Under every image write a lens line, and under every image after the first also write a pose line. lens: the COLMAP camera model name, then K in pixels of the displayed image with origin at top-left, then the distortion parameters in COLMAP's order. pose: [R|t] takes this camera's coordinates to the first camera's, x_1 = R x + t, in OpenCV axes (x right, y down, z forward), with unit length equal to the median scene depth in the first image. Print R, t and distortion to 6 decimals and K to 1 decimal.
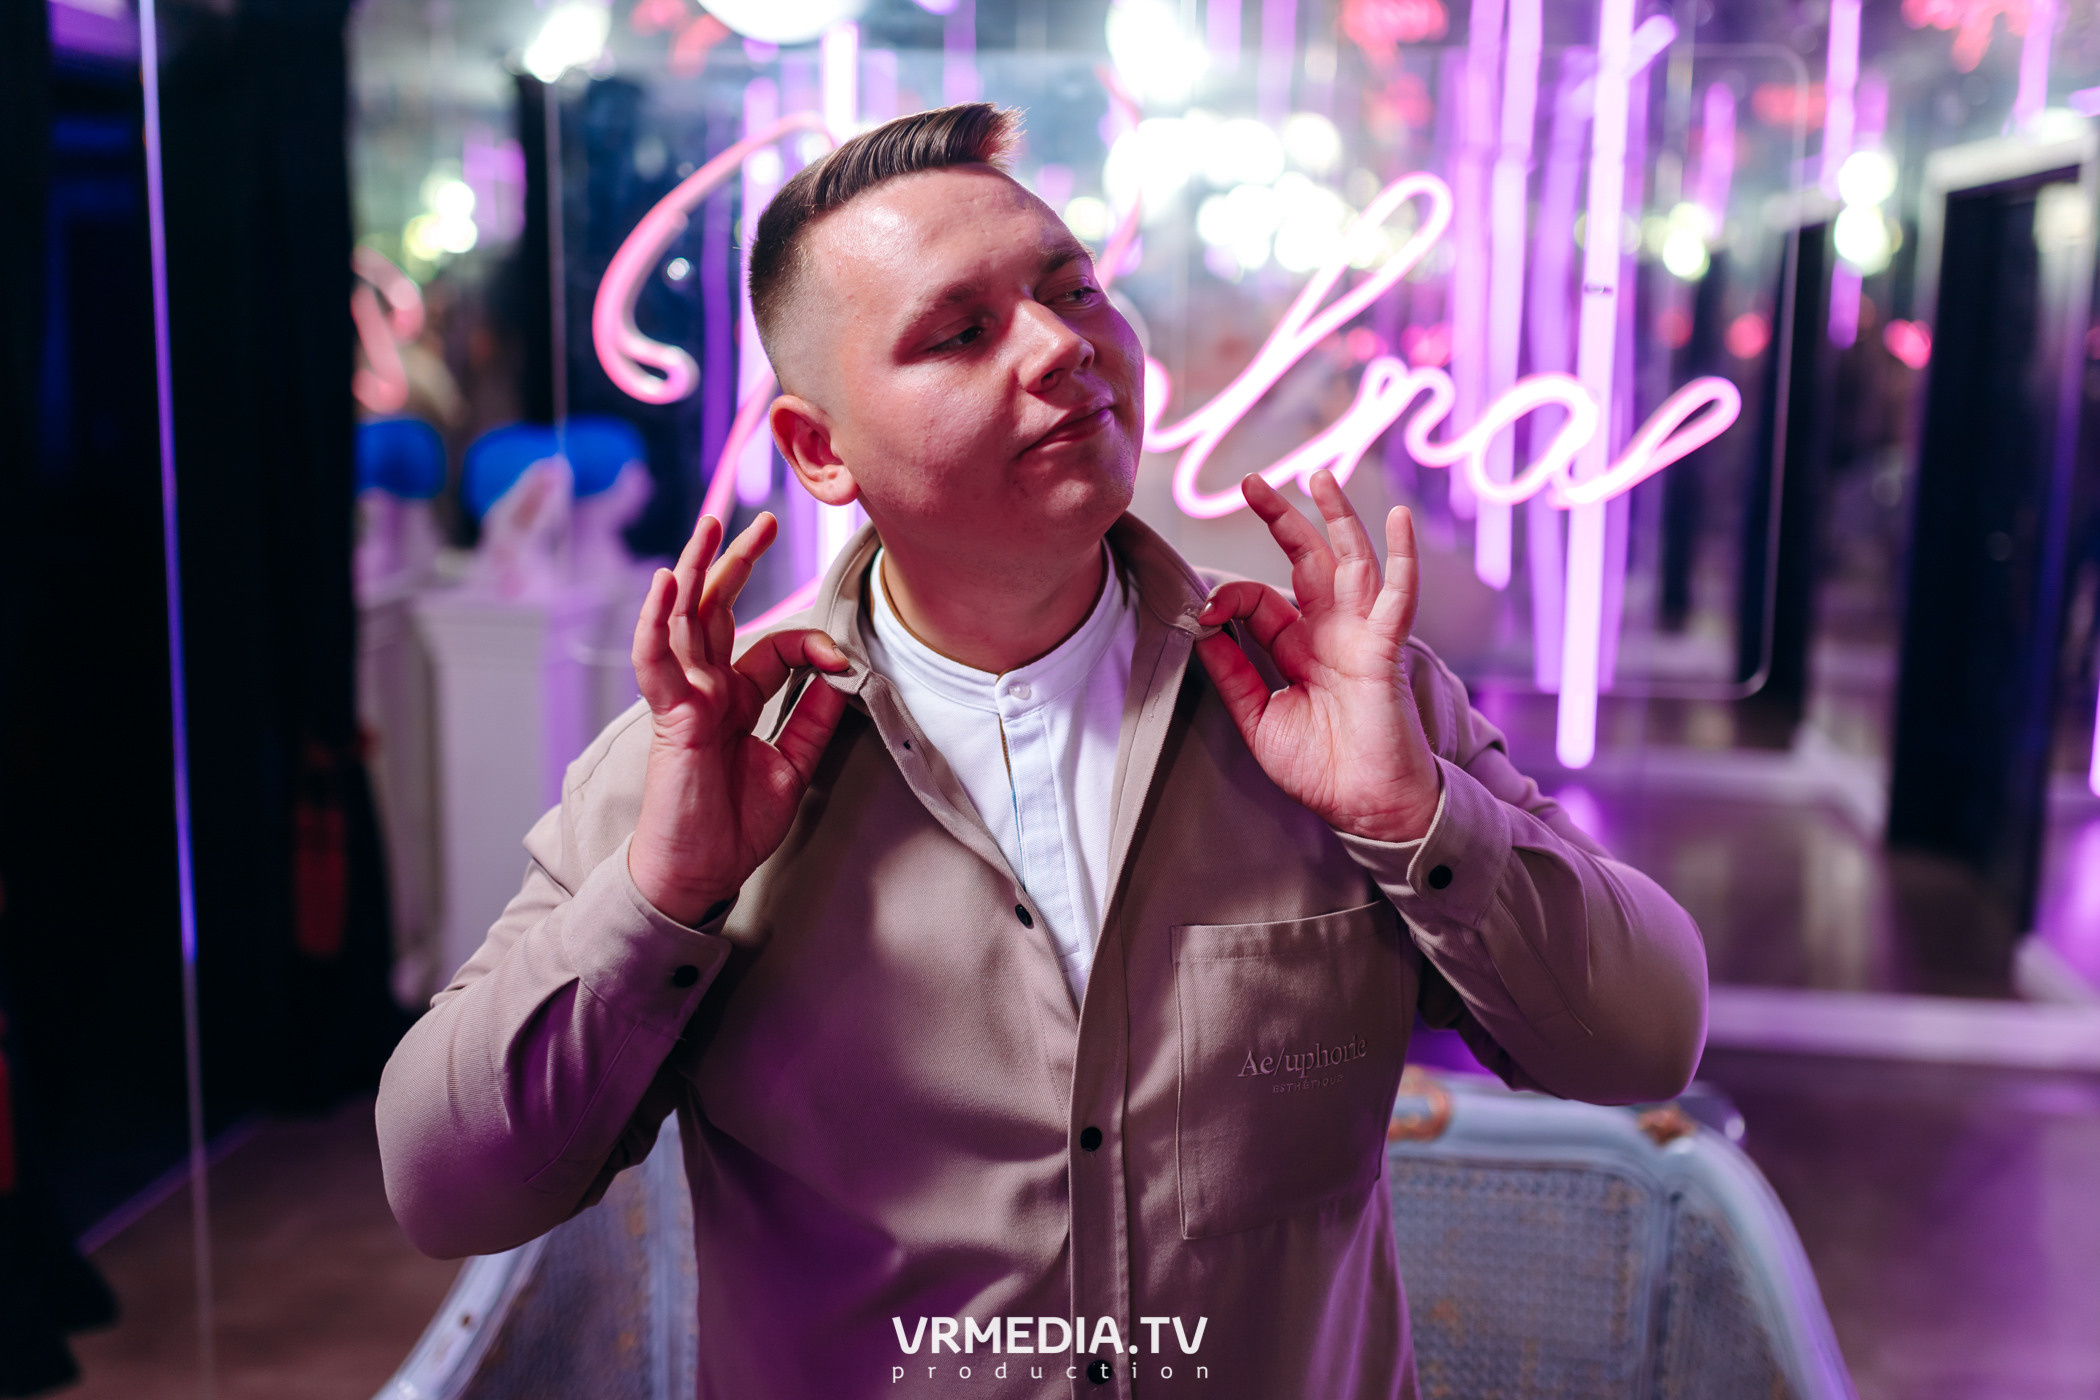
lens RADIAL K [[2170.3, 0, 1050.0], [0, 2170.3, 700.0], [0, 0, 1]] dist [-0.015429, 0.014096]
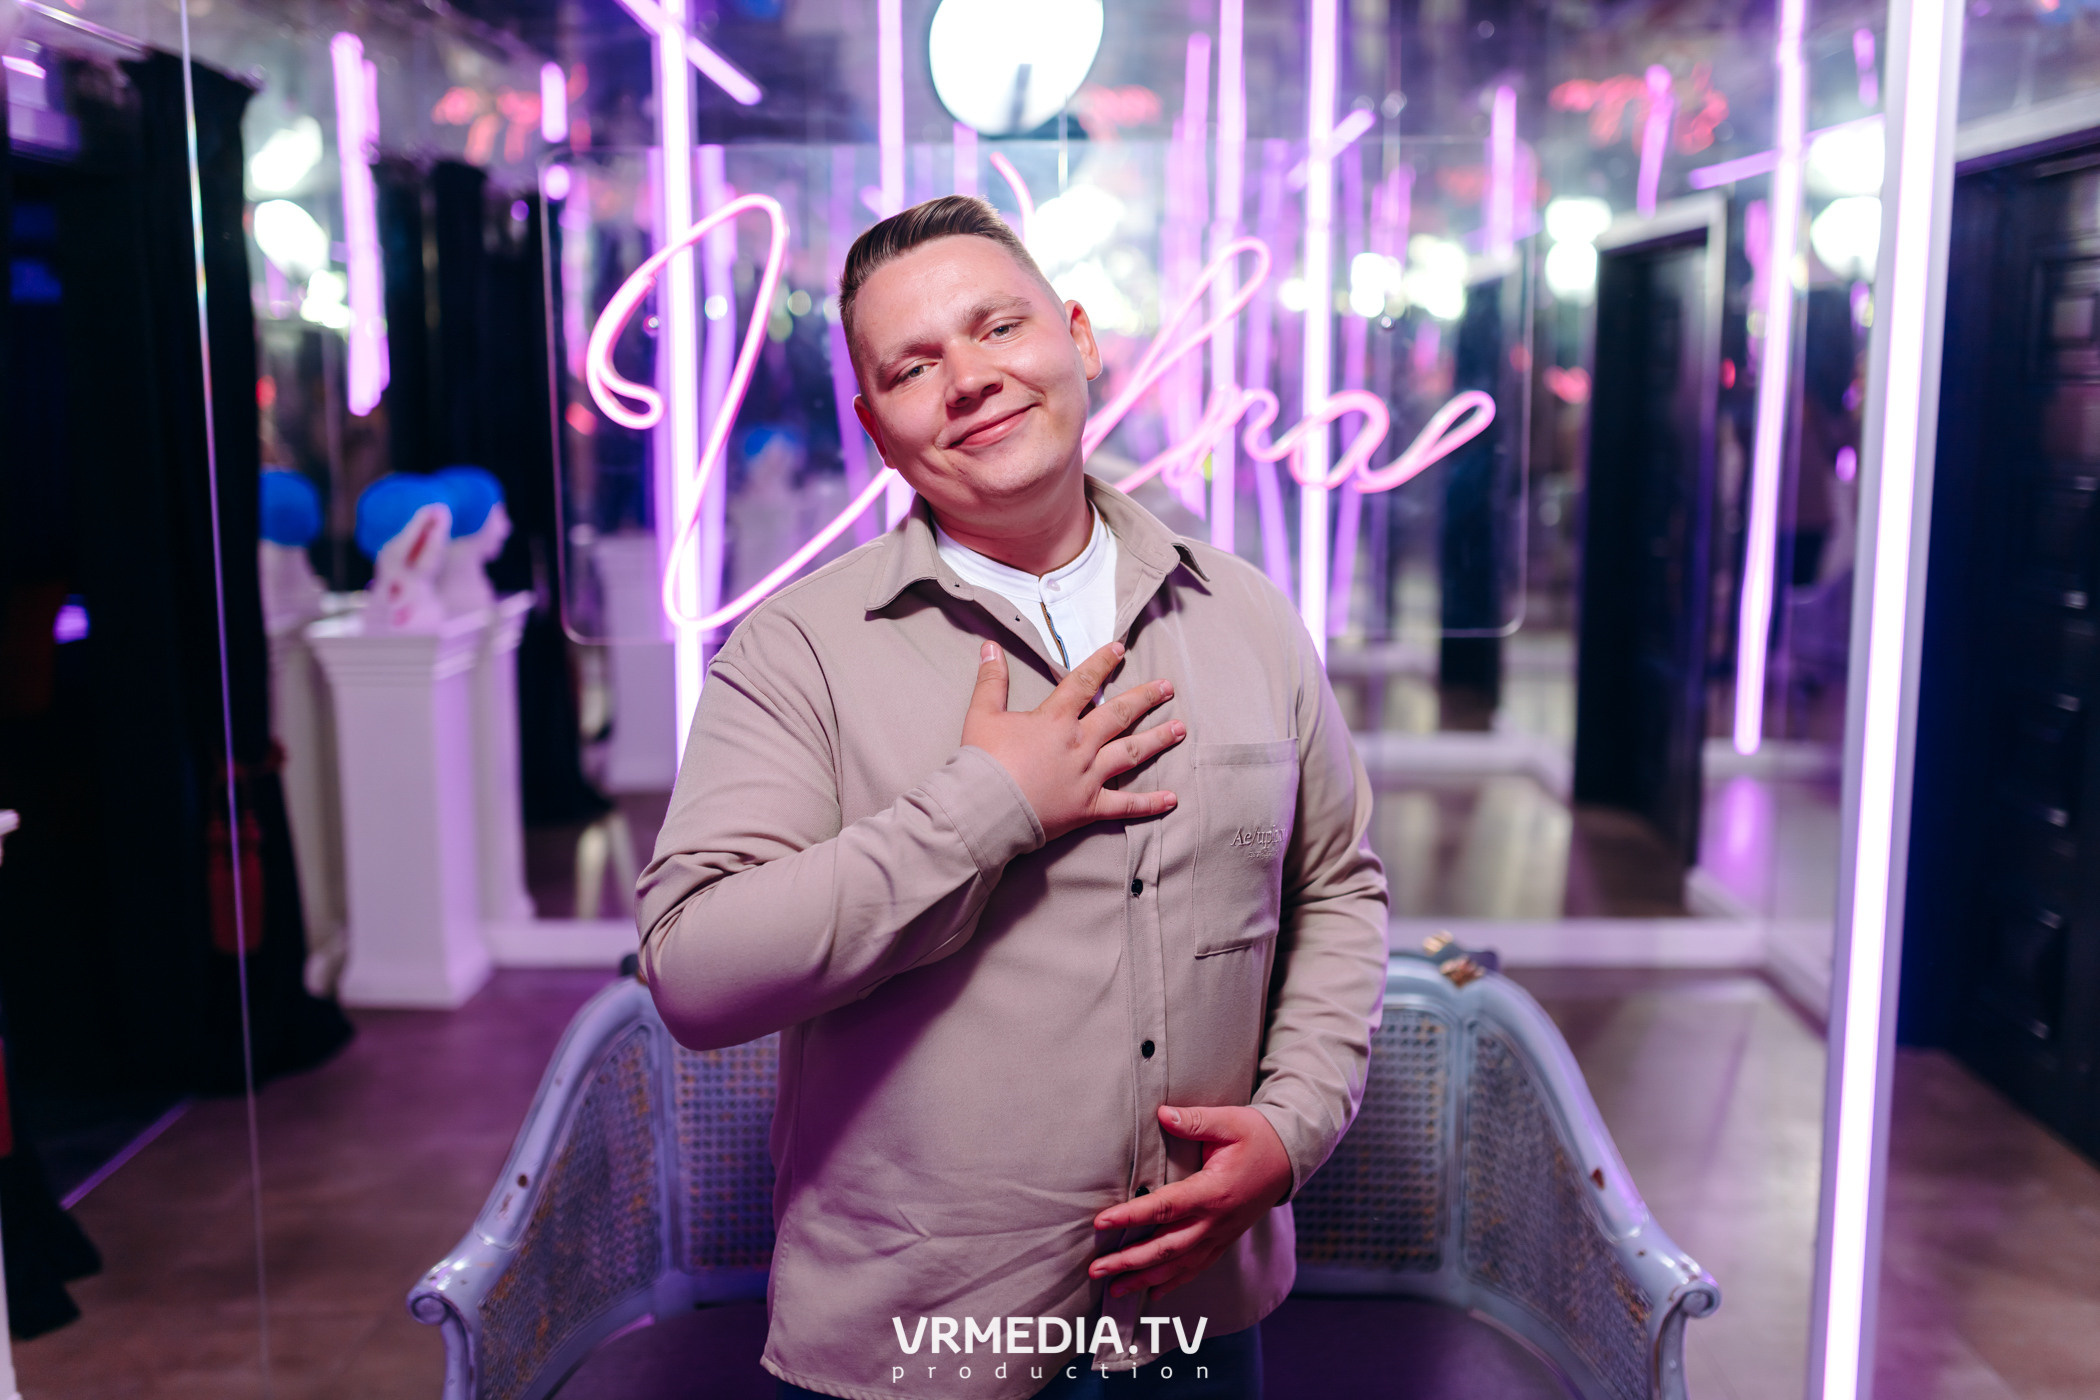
lens RADIAL K [[1987.2, 0, 1050.0], [0, 1987.2, 700.0], [0, 0, 1]] dist [-0.002131, -0.033646]
pose [[0.991561, -0.038761, 0.123709, -0.084290], [0.040741, 0.999078, -0.013520, 0.036090], [-0.123071, 0.018446, 0.992226, -0.123045]]
